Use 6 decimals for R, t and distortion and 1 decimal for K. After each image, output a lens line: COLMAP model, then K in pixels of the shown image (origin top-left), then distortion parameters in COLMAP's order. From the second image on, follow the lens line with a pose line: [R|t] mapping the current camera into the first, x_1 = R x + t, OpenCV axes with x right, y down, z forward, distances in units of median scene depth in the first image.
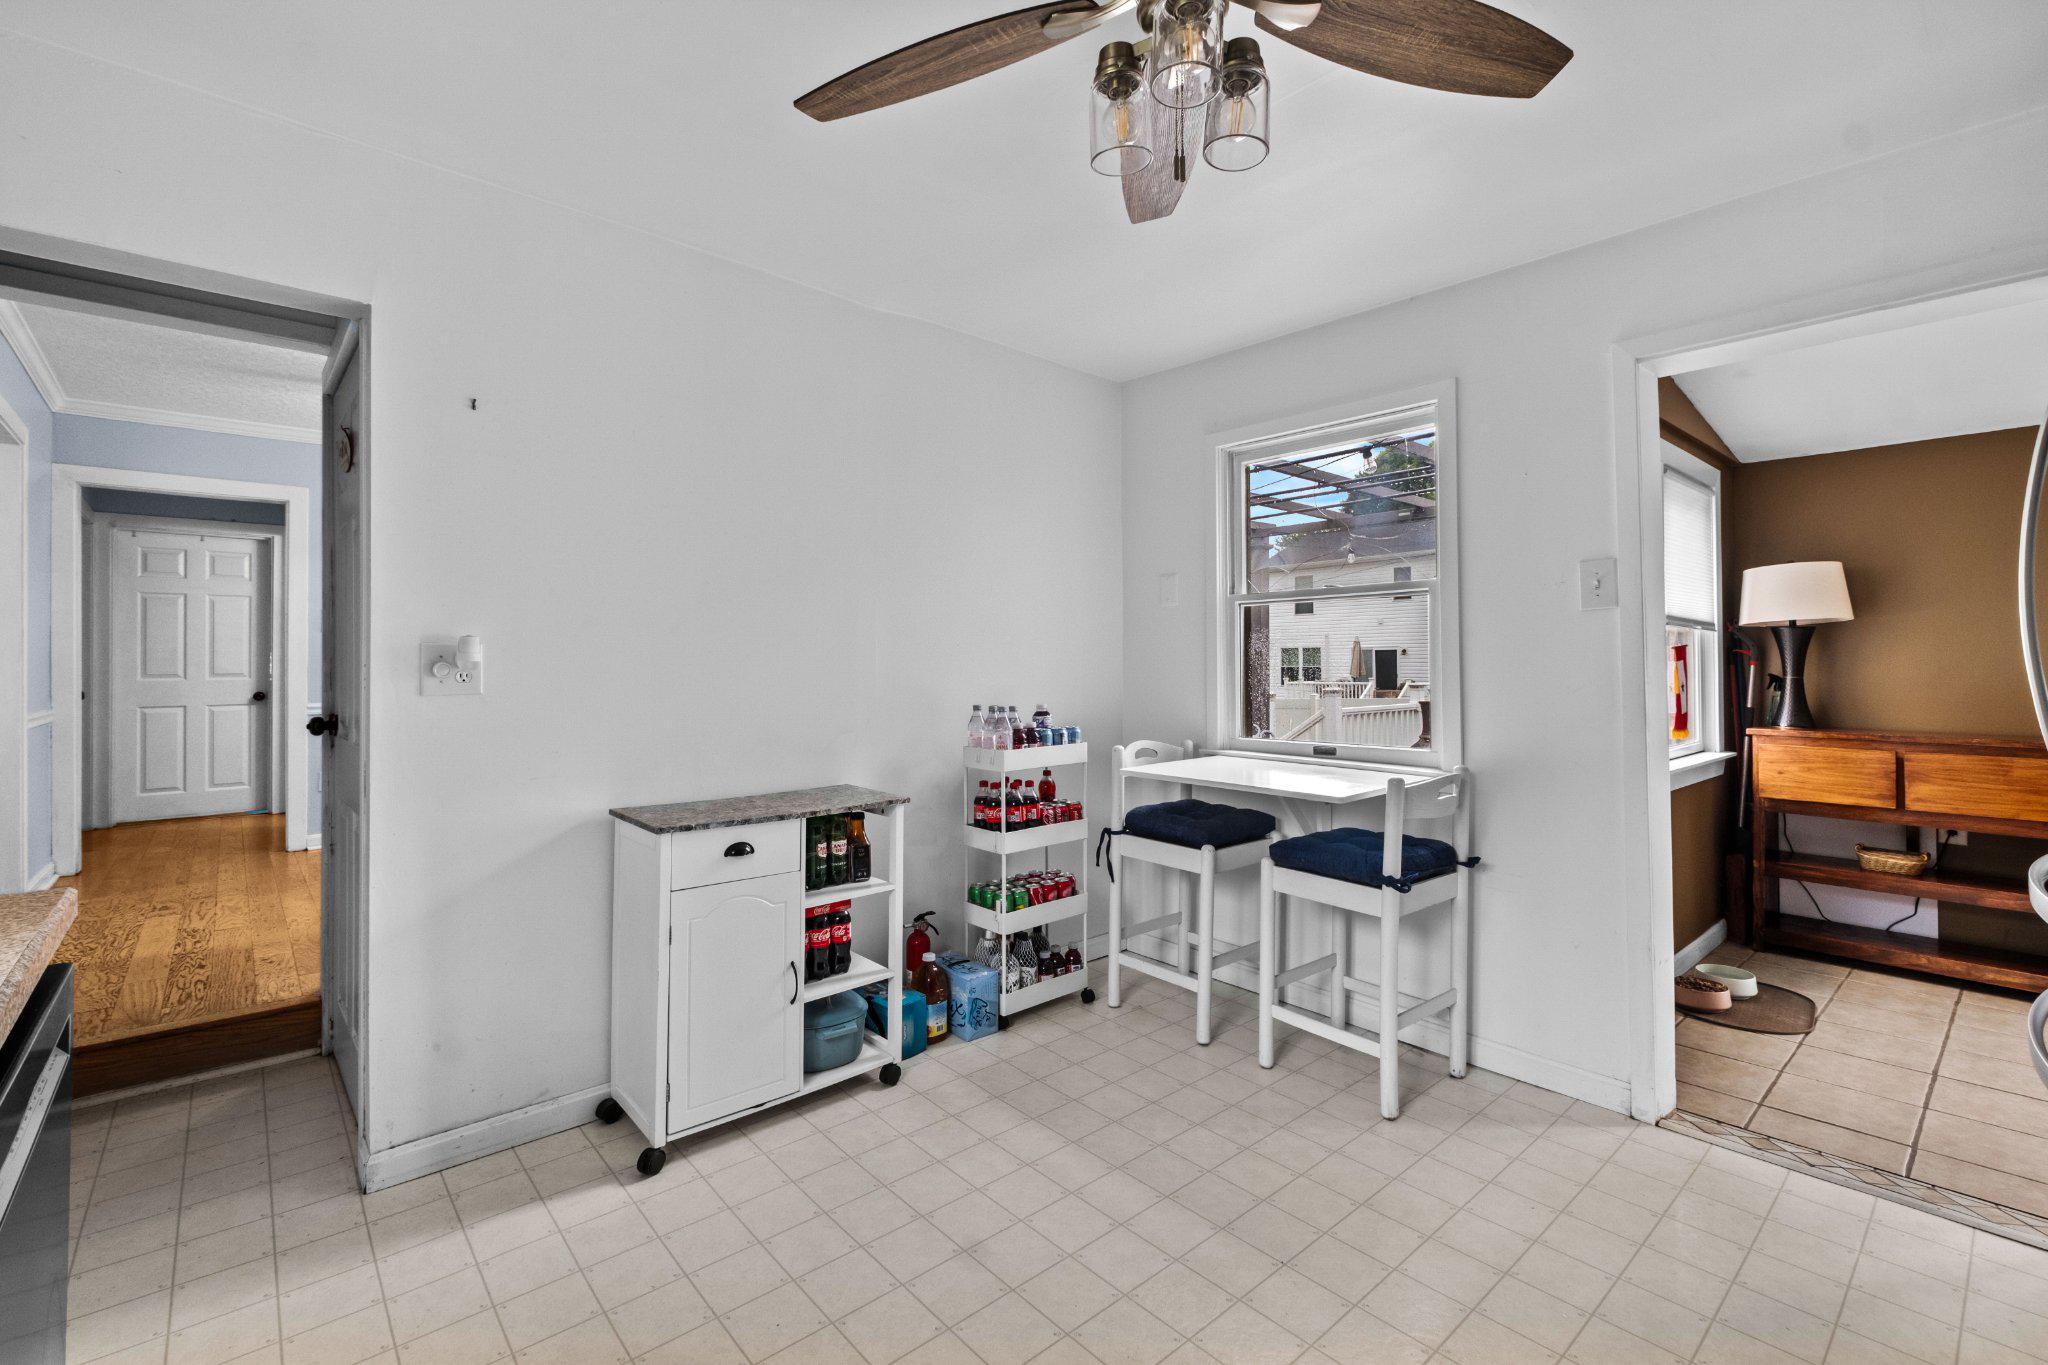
lens RADIAL K [[898.7, 0, 1028.9], [0, 898.7, 674.5], [0, 0, 1]] dist [0.006153, -0.005202]
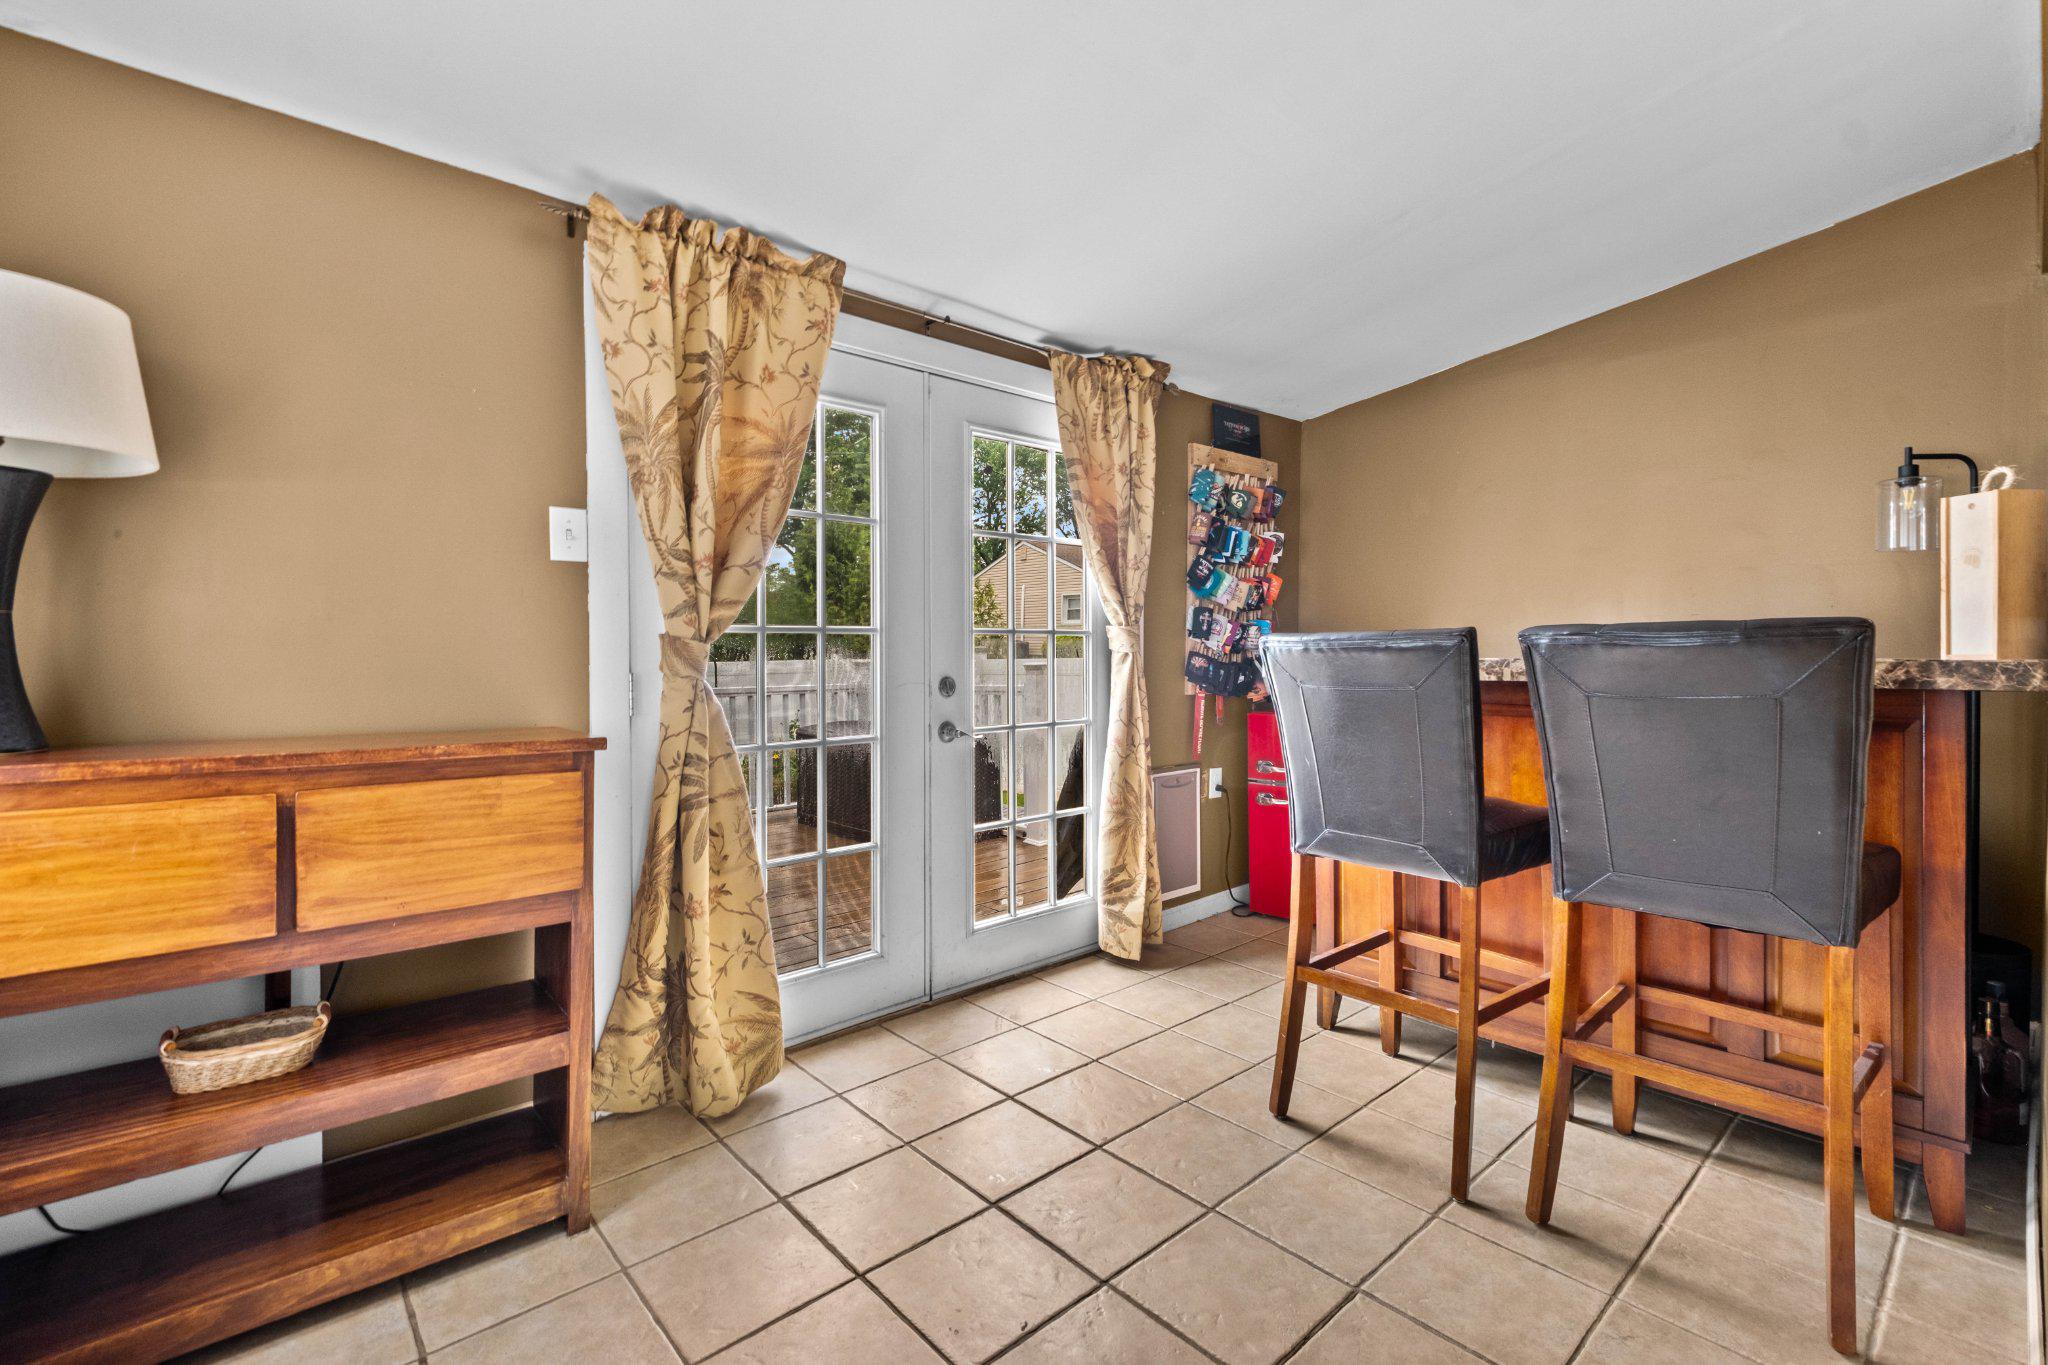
lens RADIAL K [[898.7, 0, 1031.1], [0, 898.7, 667.0], [0, 0, 1]] dist [0.006153, -0.005202]
pose [[-0.017800, 0.000249, 0.999842, 0.556900], [-0.000146, 1.000000, -0.000251, 0.029345], [-0.999842, -0.000150, -0.017800, 0.671640]]
